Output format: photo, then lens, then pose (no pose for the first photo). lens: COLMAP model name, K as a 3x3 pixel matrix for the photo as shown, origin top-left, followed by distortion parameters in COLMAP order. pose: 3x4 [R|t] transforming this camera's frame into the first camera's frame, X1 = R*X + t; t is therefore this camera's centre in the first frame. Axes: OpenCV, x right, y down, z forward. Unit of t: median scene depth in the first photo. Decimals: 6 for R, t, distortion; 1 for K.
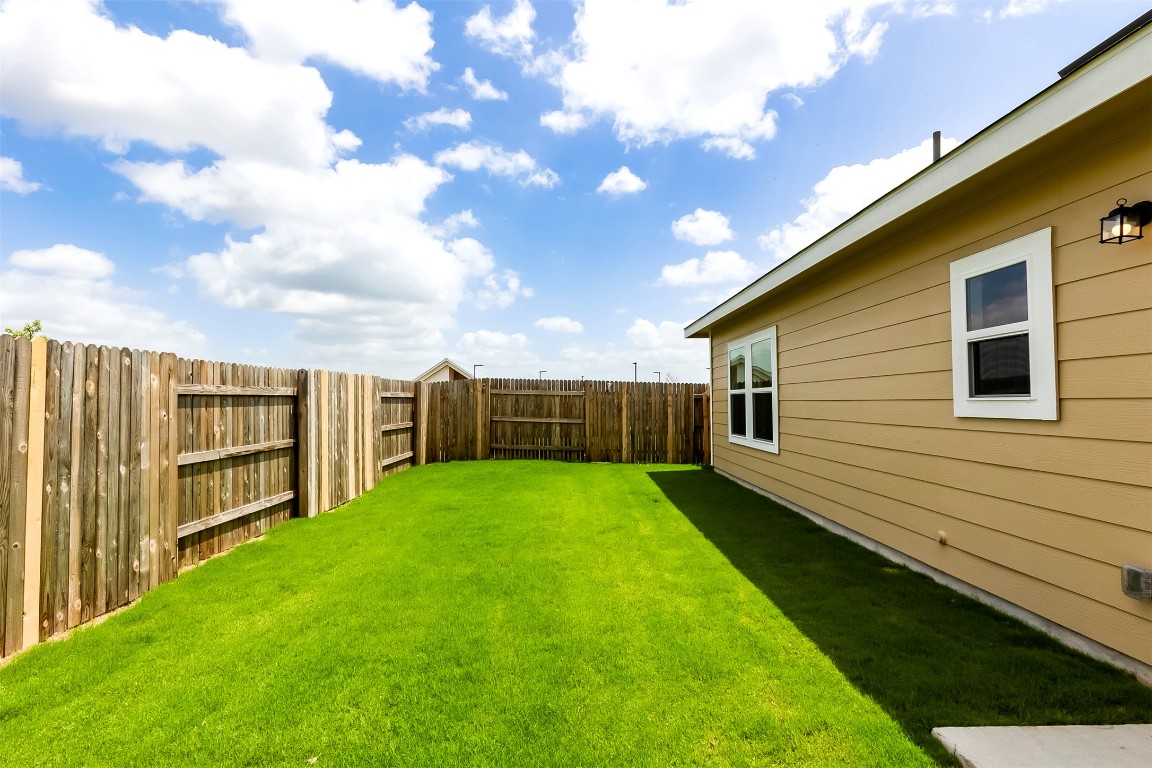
lens RADIAL K [[529.5, 0, 580.1], [0, 529.5, 386.9], [0, 0, 1]] dist [0.004385, 0.000094]
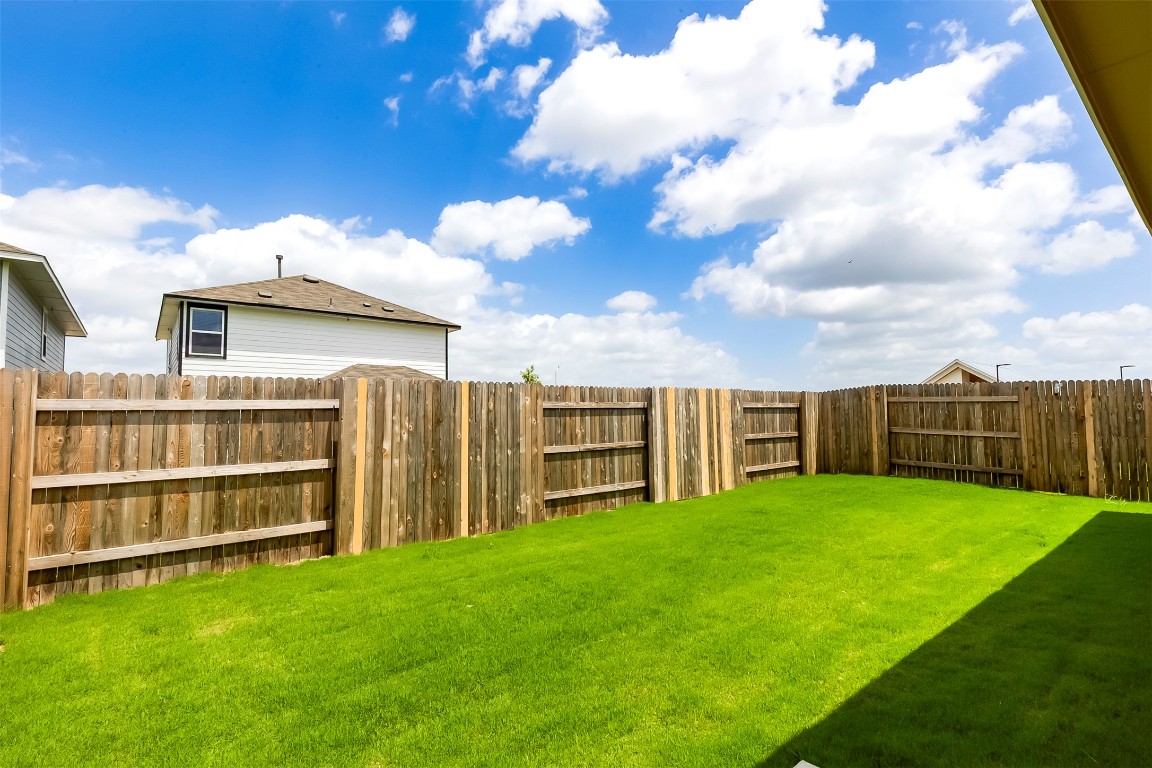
lens RADIAL K [[539.7, 0, 576.0], [0, 539.7, 384.0], [0, 0, 1]] dist [0.000617, -0.000191]
pose [[0.623935, -0.048554, -0.779967, 0.473676], [0.029252, 0.998820, -0.038778, 0.005228], [0.780929, 0.001380, 0.624618, 0.042809]]
